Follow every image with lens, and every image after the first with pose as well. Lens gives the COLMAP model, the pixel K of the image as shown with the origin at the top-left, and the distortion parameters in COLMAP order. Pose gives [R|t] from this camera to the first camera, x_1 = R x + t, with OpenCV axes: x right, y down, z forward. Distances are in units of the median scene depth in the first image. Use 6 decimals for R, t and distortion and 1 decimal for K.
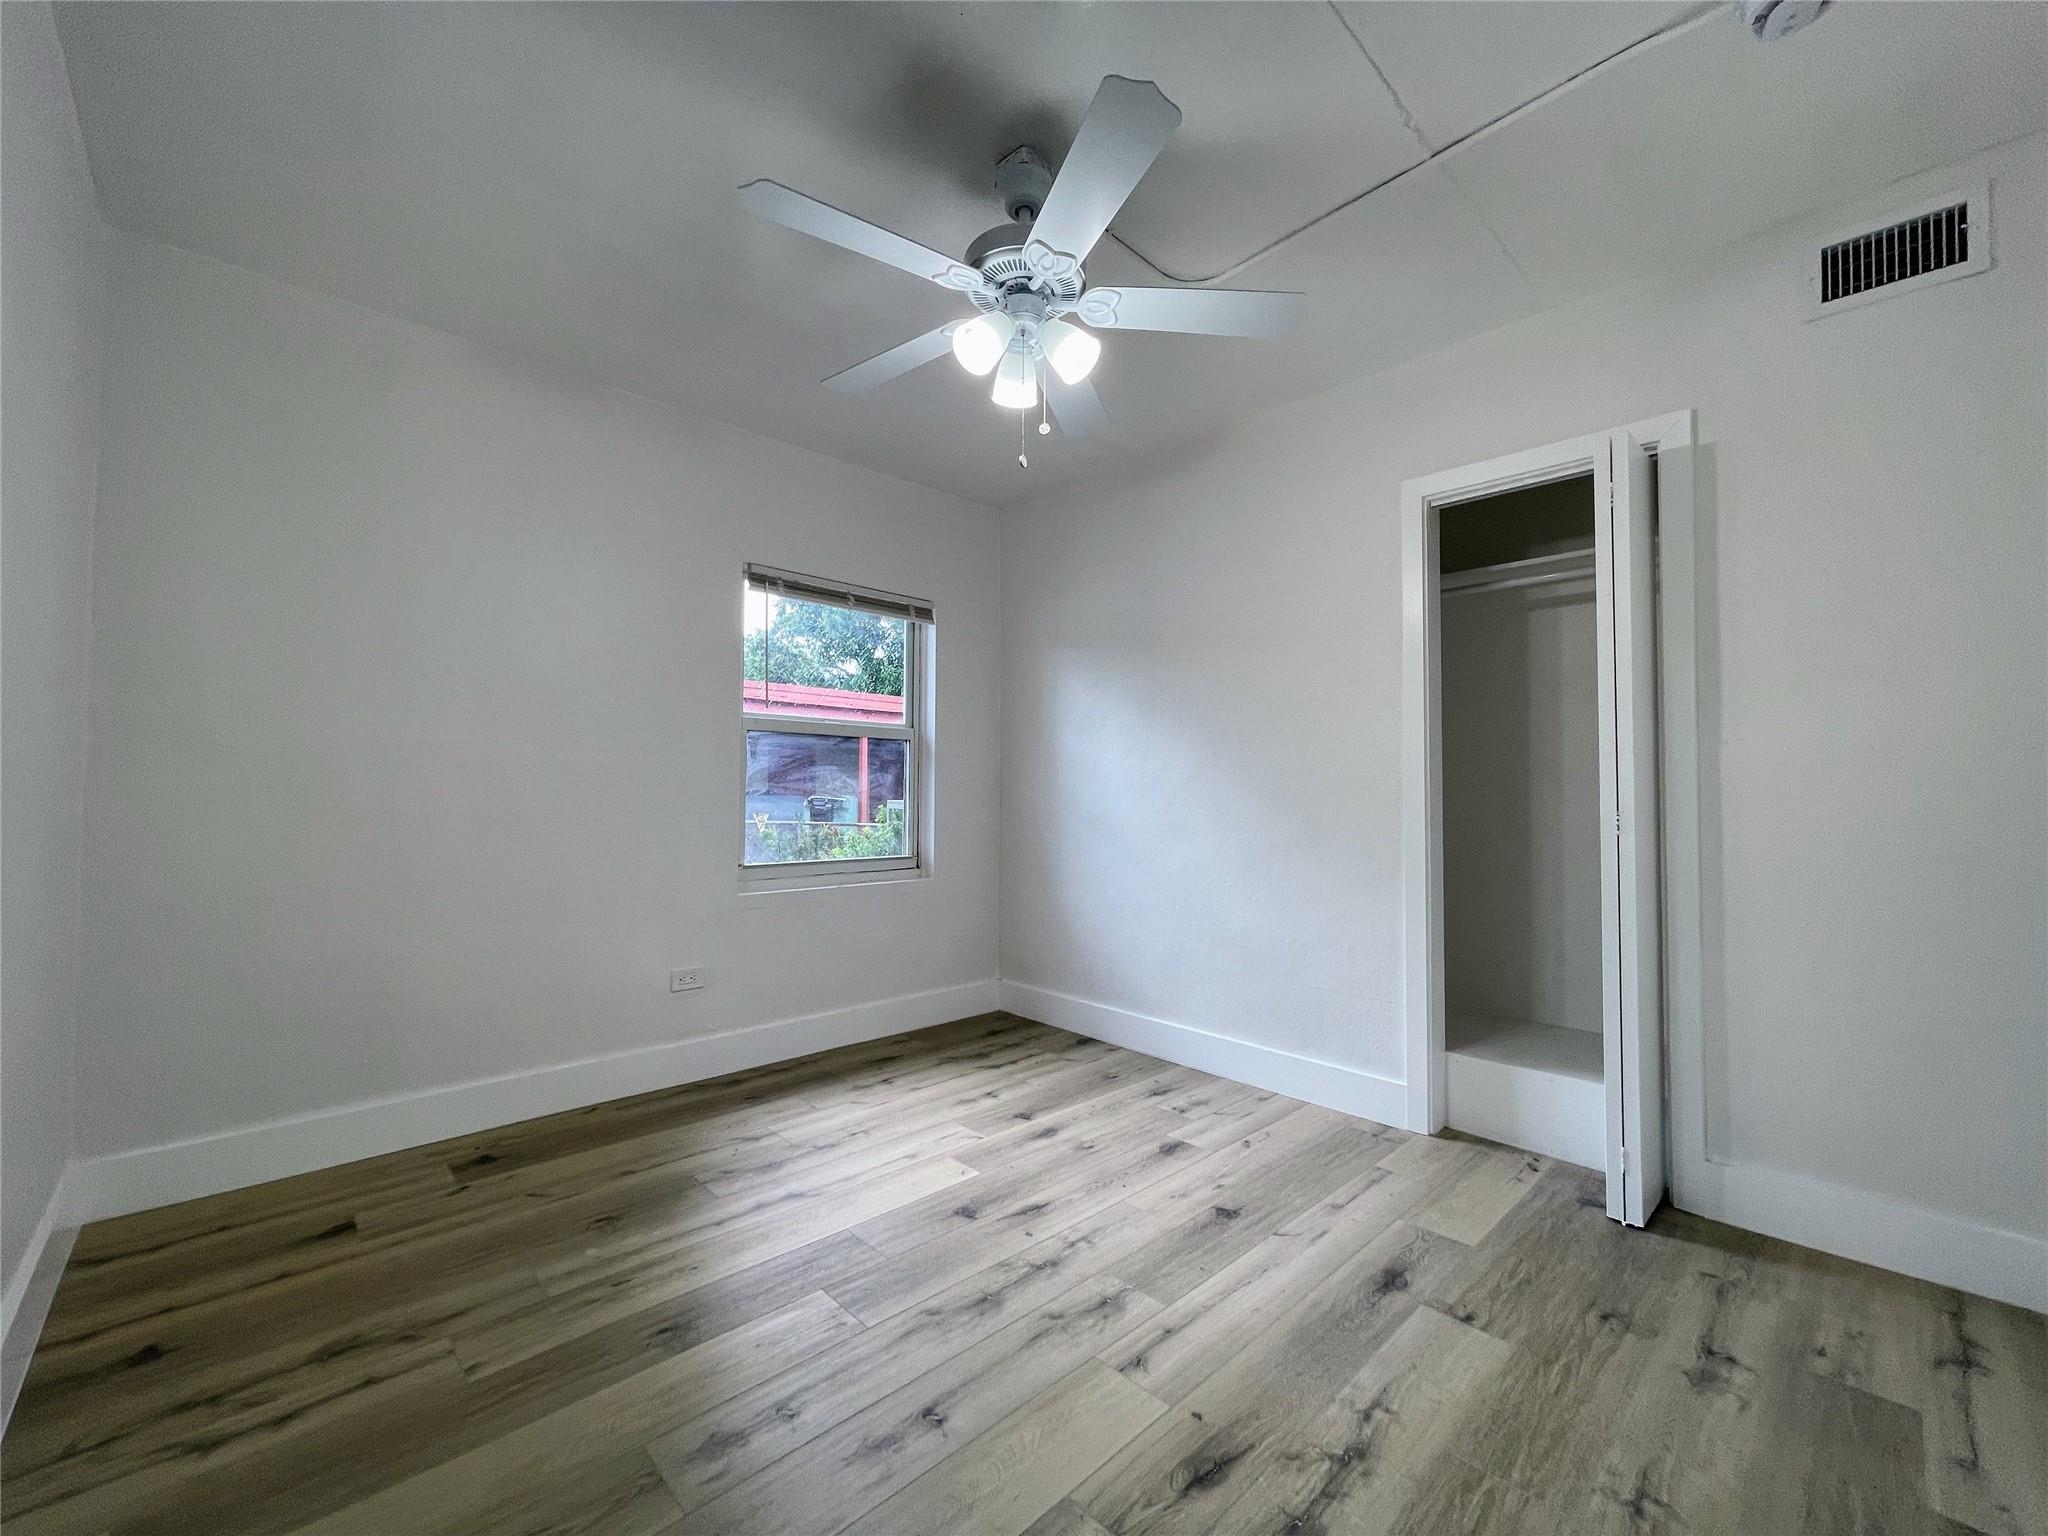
lens RADIAL K [[822.8, 0, 1032.0], [0, 822.8, 774.6], [0, 0, 1]] dist [-0.000614, 0.000714]
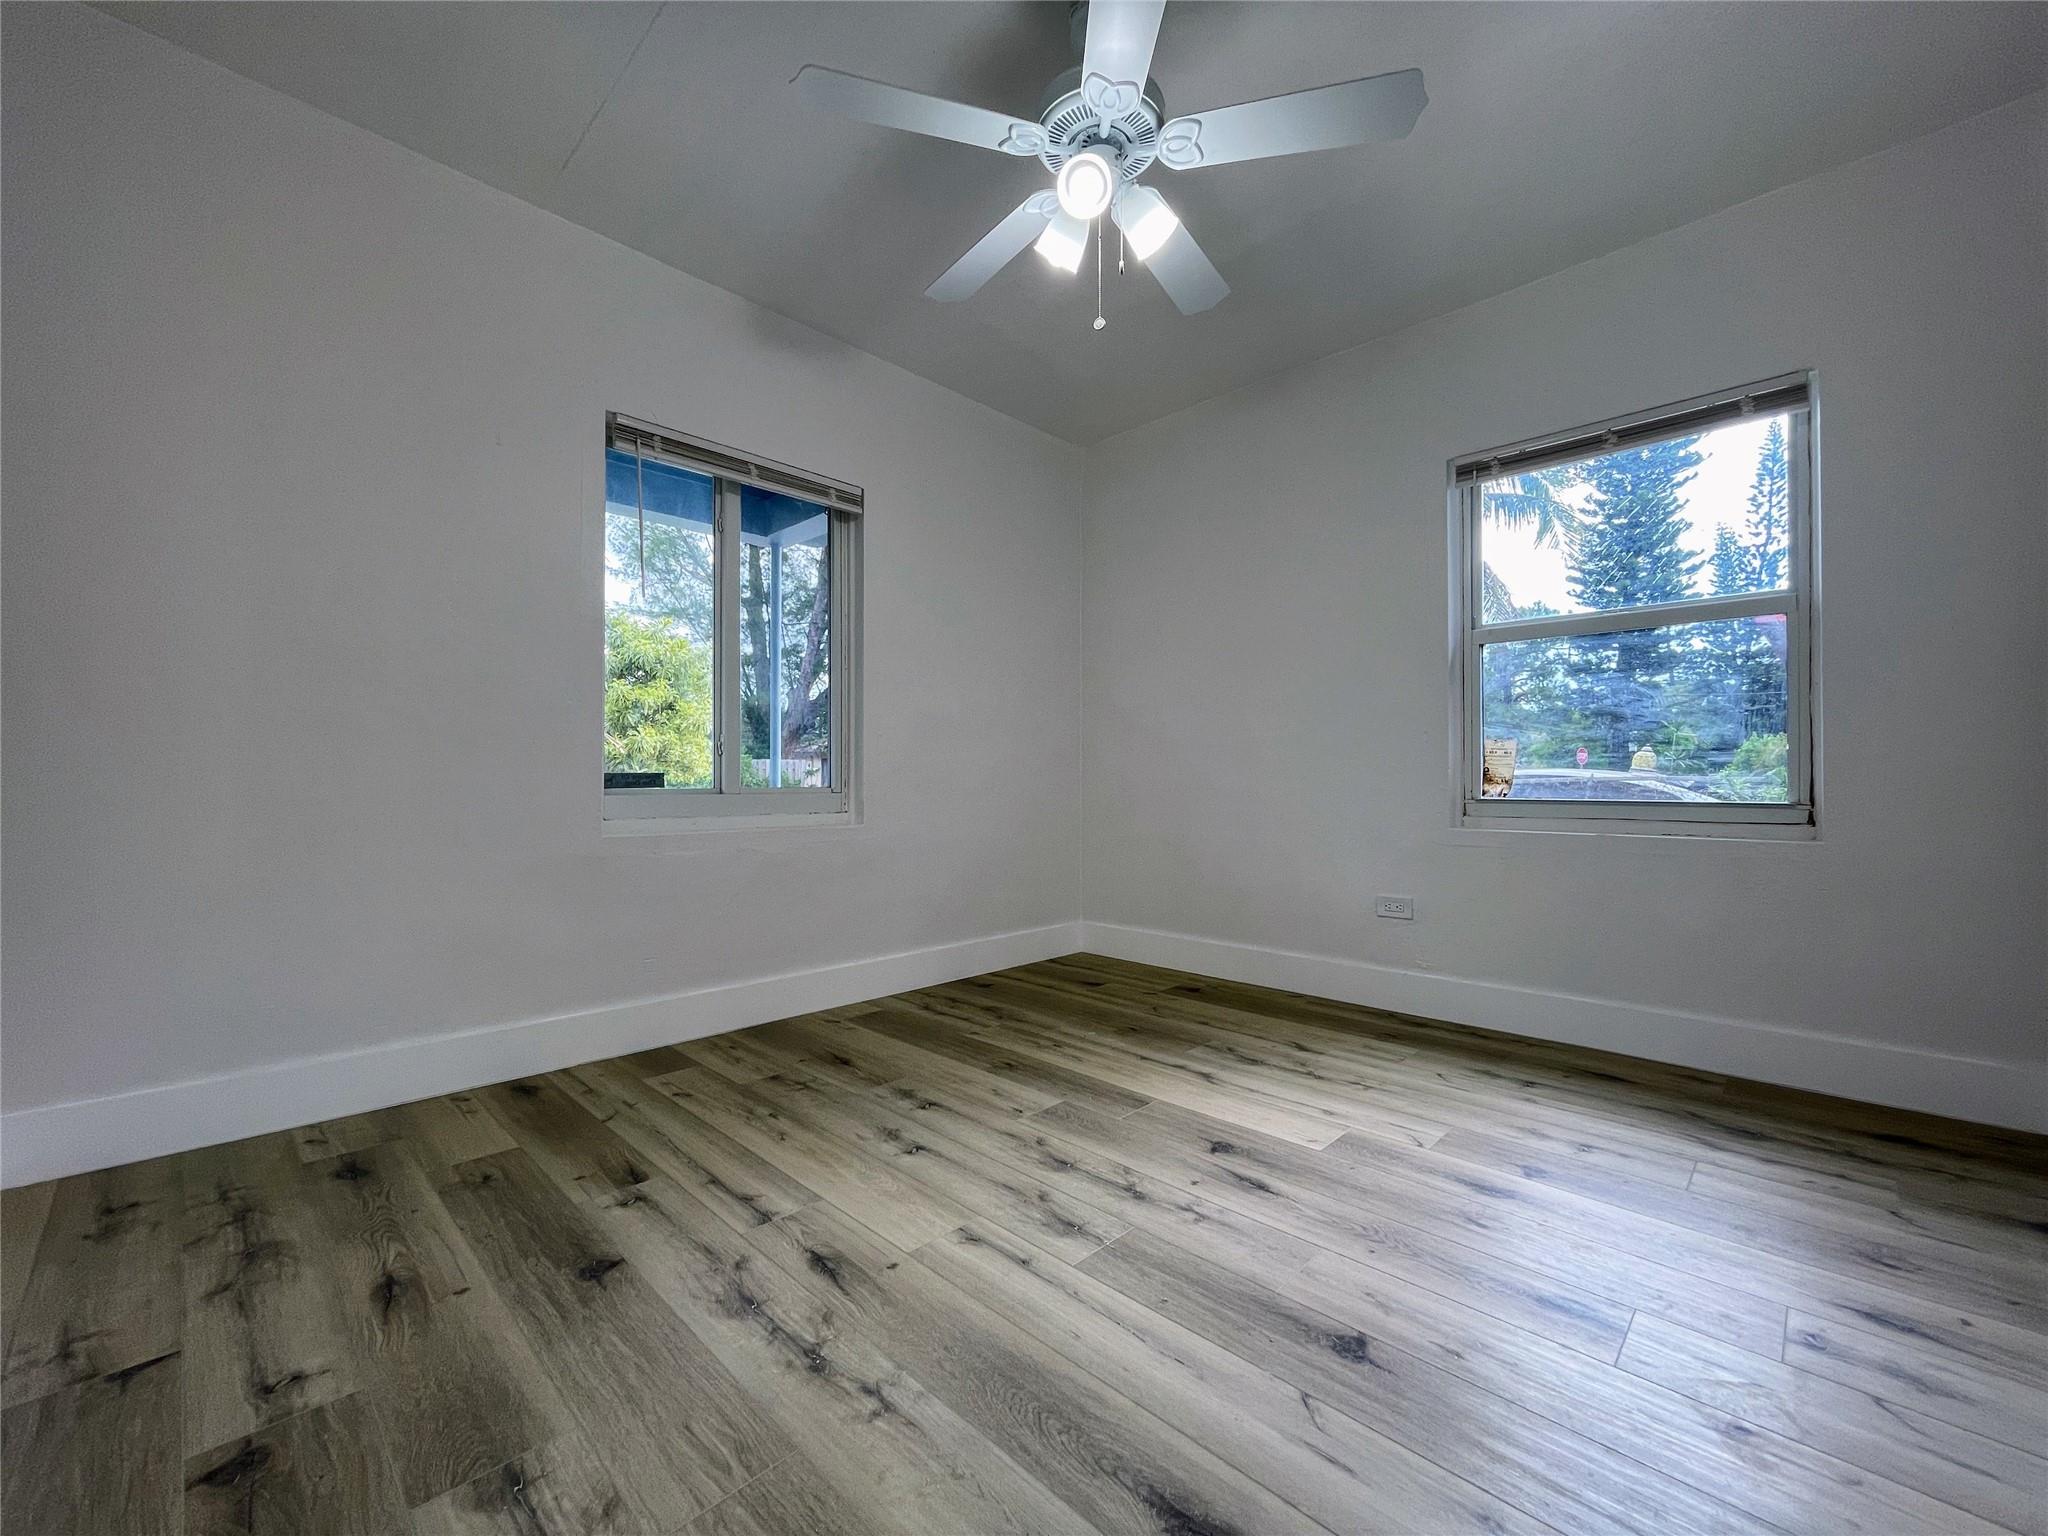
lens RADIAL K [[822.8, 0, 1019.4], [0, 822.8, 775.3], [0, 0, 1]] dist [-0.000614, 0.000714]
pose [[0.030438, -0.012223, -0.999462, 0.902221], [0.028352, 0.999533, -0.011360, 0.141560], [0.999134, -0.027991, 0.030770, 0.840467]]
